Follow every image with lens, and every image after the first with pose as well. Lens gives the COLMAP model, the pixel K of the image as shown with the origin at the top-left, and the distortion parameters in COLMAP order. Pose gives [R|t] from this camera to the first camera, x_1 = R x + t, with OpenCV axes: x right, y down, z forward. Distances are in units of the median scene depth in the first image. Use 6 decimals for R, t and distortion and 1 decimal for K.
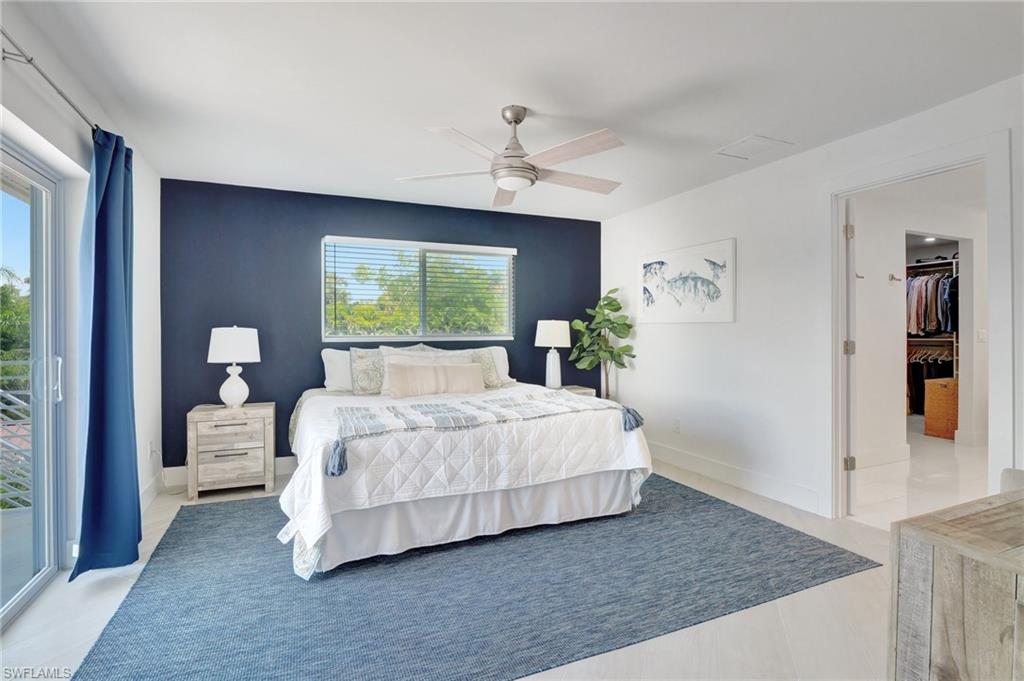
lens RADIAL K [[489.9, 0, 512.0], [0, 489.9, 330.9], [0, 0, 1]] dist [0.000220, -0.000055]
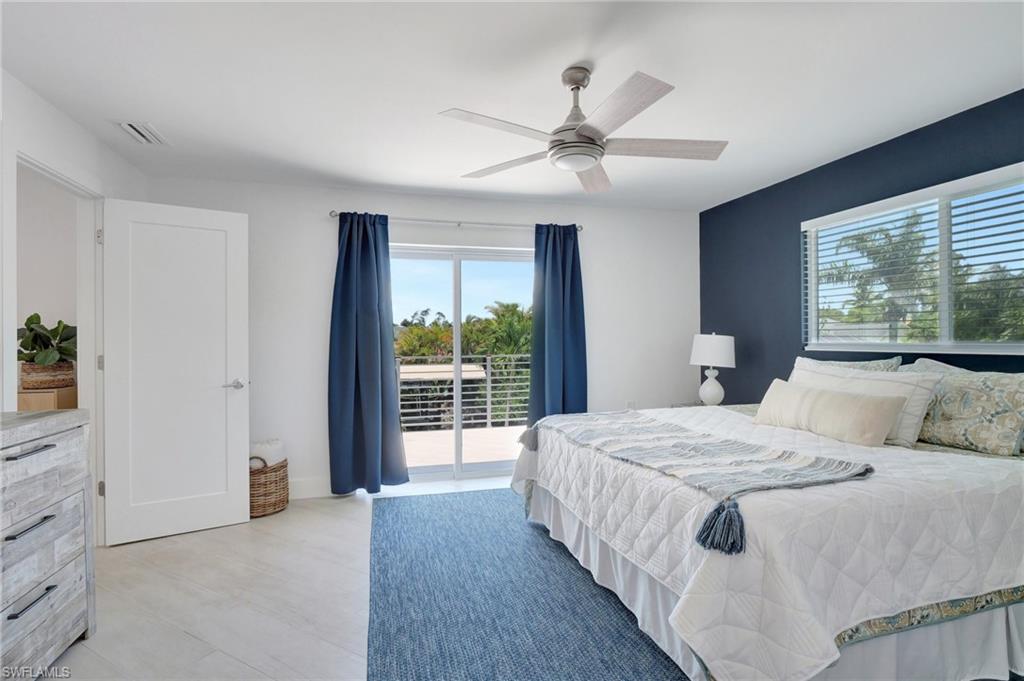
lens RADIAL K [[505.1, 0, 508.8], [0, 505.1, 334.1], [0, 0, 1]] dist [-0.003957, -0.000564]
pose [[-0.147820, -0.005615, -0.988998, 0.629403], [0.009509, 0.999930, -0.007099, -0.003720], [0.988969, -0.010454, -0.147756, 0.731591]]
